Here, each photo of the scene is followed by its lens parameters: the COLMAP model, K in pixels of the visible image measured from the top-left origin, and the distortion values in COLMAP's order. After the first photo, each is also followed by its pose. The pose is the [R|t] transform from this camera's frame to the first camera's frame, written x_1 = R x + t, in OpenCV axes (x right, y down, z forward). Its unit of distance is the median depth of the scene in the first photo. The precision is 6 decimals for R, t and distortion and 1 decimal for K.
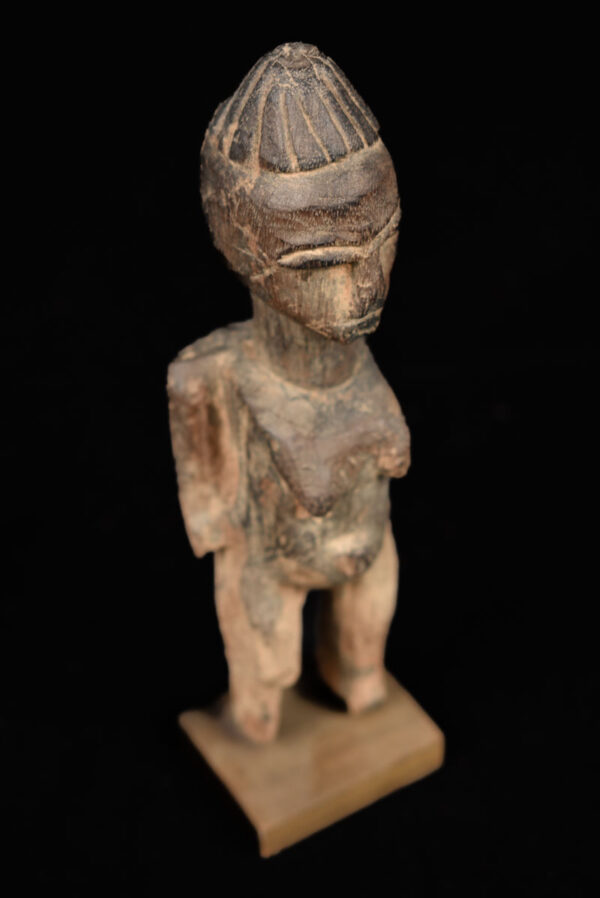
lens RADIAL K [[1765.5, 0, 300.3], [0, 1765.5, 449.6], [0, 0, 1]] dist [-0.091933, 0.000000]
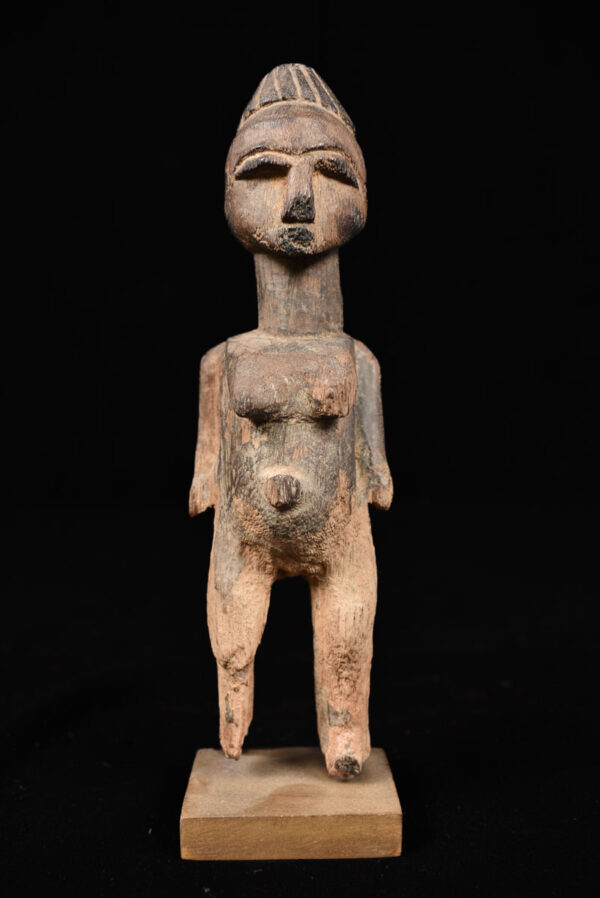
lens RADIAL K [[906.1, 0, 303.4], [0, 906.1, 450.3], [0, 0, 1]] dist [-0.125221, 0.000000]
pose [[0.855586, 0.035366, -0.516451, 0.334523], [-0.342965, 0.786013, -0.514353, 0.330148], [0.387747, 0.617198, 0.684631, 0.627539]]
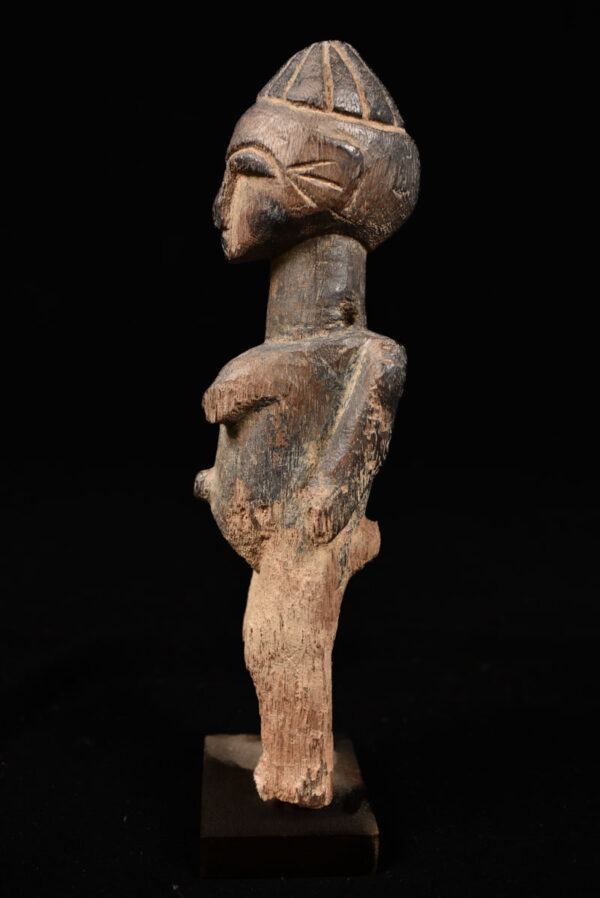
lens RADIAL K [[870.4, 0, 300.1], [0, 870.4, 448.8], [0, 0, 1]] dist [-0.124854, 0.000000]
pose [[-0.458816, 0.108749, -0.881851, 0.517278], [-0.604832, 0.688821, 0.399631, -0.227144], [0.650897, 0.716728, -0.250267, 1.196626]]
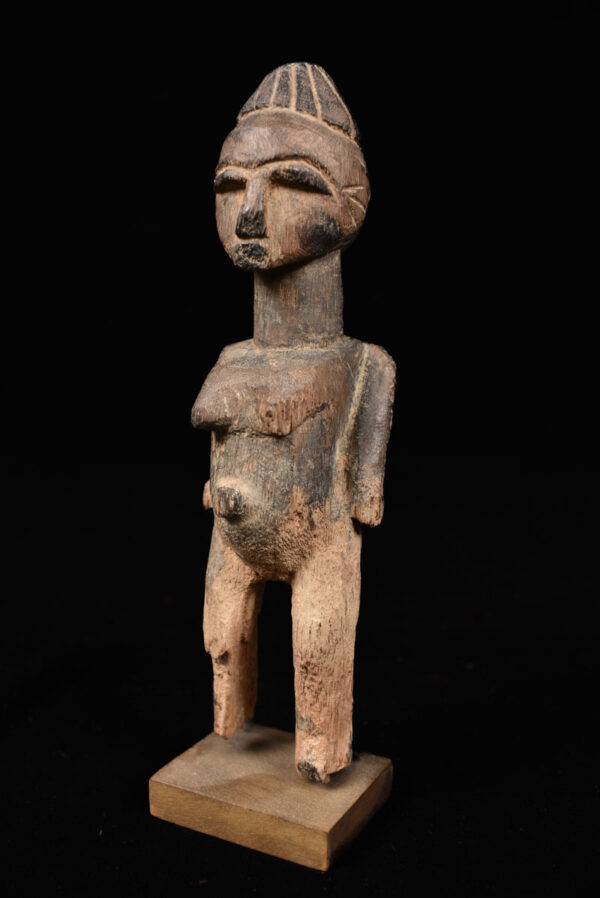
lens RADIAL K [[906.1, 0, 298.4], [0, 906.1, 451.3], [0, 0, 1]] dist [-0.125221, 0.000000]
pose [[0.500165, 0.145282, -0.853656, 0.549863], [-0.585622, 0.782943, -0.209874, 0.133771], [0.637873, 0.604891, 0.476681, 0.755800]]
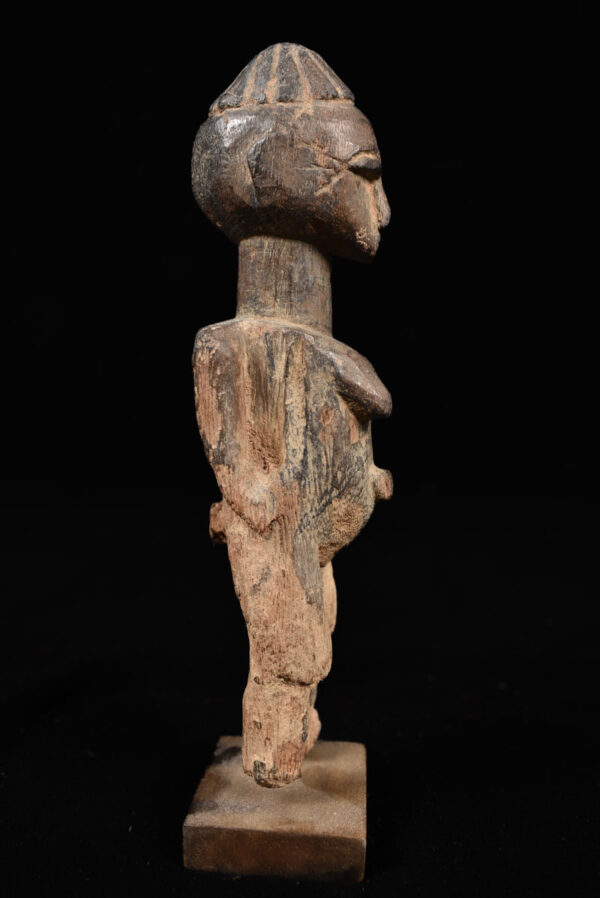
lens RADIAL K [[906.1, 0, 300.6], [0, 906.1, 445.6], [0, 0, 1]] dist [-0.125221, 0.000000]
pose [[0.592626, -0.033629, 0.804775, -0.484354], [0.498371, 0.800230, -0.333555, 0.216275], [-0.632788, 0.598750, 0.490997, 0.748491]]
